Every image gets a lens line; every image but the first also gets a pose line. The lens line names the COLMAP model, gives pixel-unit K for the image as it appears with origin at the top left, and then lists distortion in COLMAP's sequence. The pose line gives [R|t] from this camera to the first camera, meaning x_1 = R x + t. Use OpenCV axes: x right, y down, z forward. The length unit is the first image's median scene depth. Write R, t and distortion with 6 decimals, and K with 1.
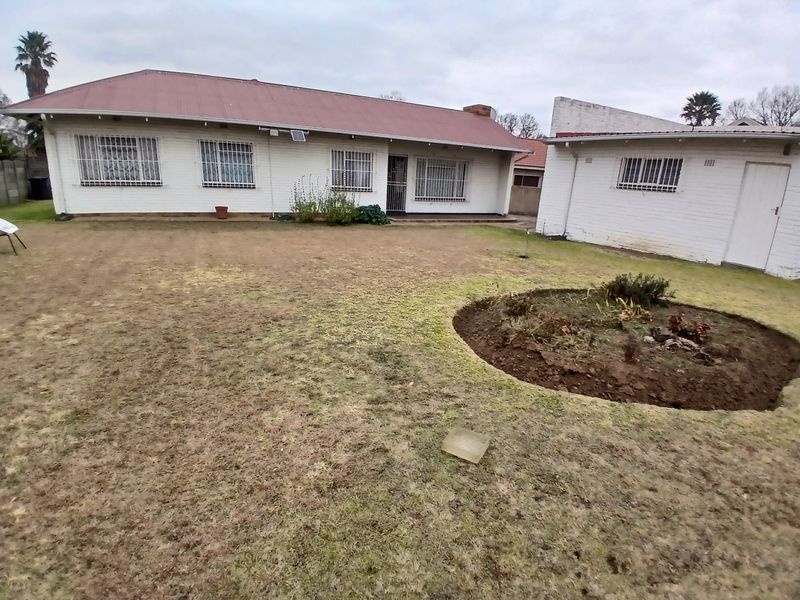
lens RADIAL K [[396.4, 0, 396.6], [0, 396.4, 304.4], [0, 0, 1]] dist [-0.000439, -0.040351]
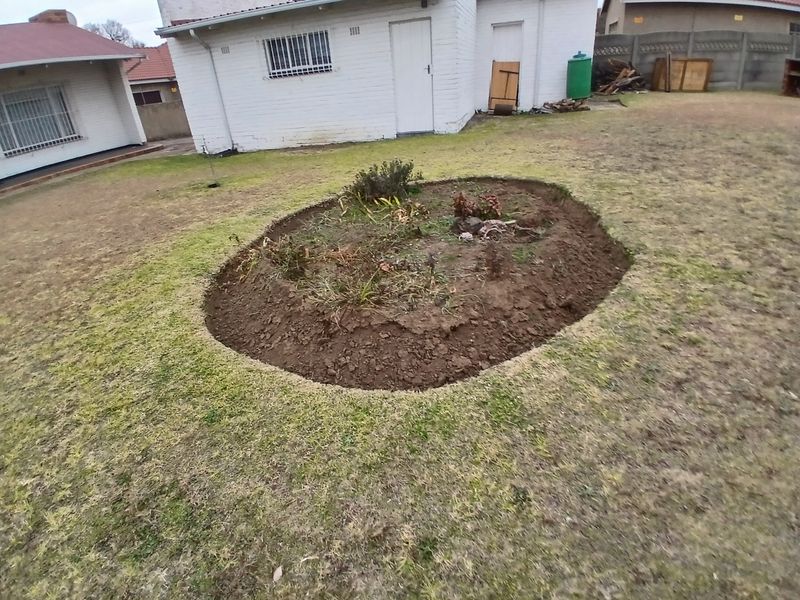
lens RADIAL K [[407.4, 0, 389.5], [0, 407.4, 297.1], [0, 0, 1]] dist [-0.000801, -0.042751]
pose [[0.677742, -0.445662, 0.584851, 0.000794], [0.342469, 0.895174, 0.285268, -0.027476], [-0.650677, 0.006955, 0.759323, 0.149346]]
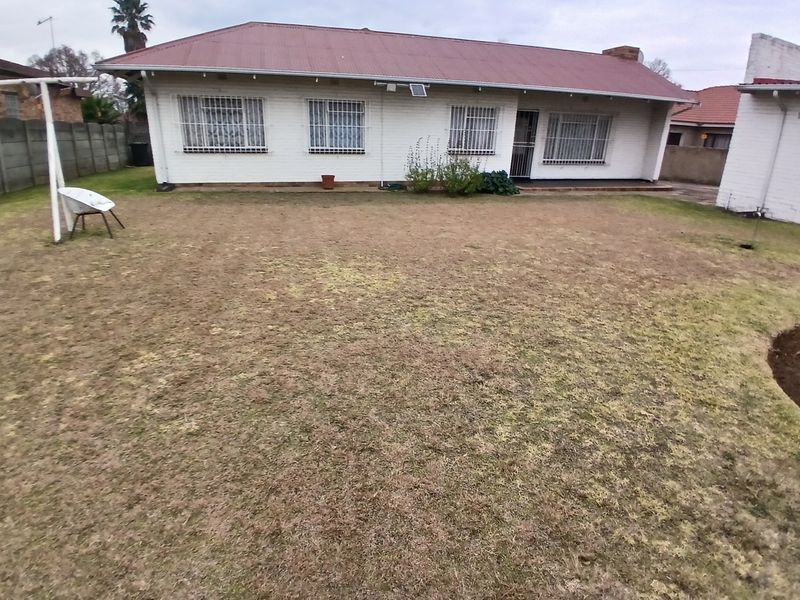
lens RADIAL K [[426.3, 0, 402.1], [0, 426.3, 279.0], [0, 0, 1]] dist [0.004991, -0.053187]
pose [[0.980791, 0.036167, -0.191680, -0.105155], [-0.034701, 0.999337, 0.011003, -0.037228], [0.191951, -0.004140, 0.981396, 0.113137]]
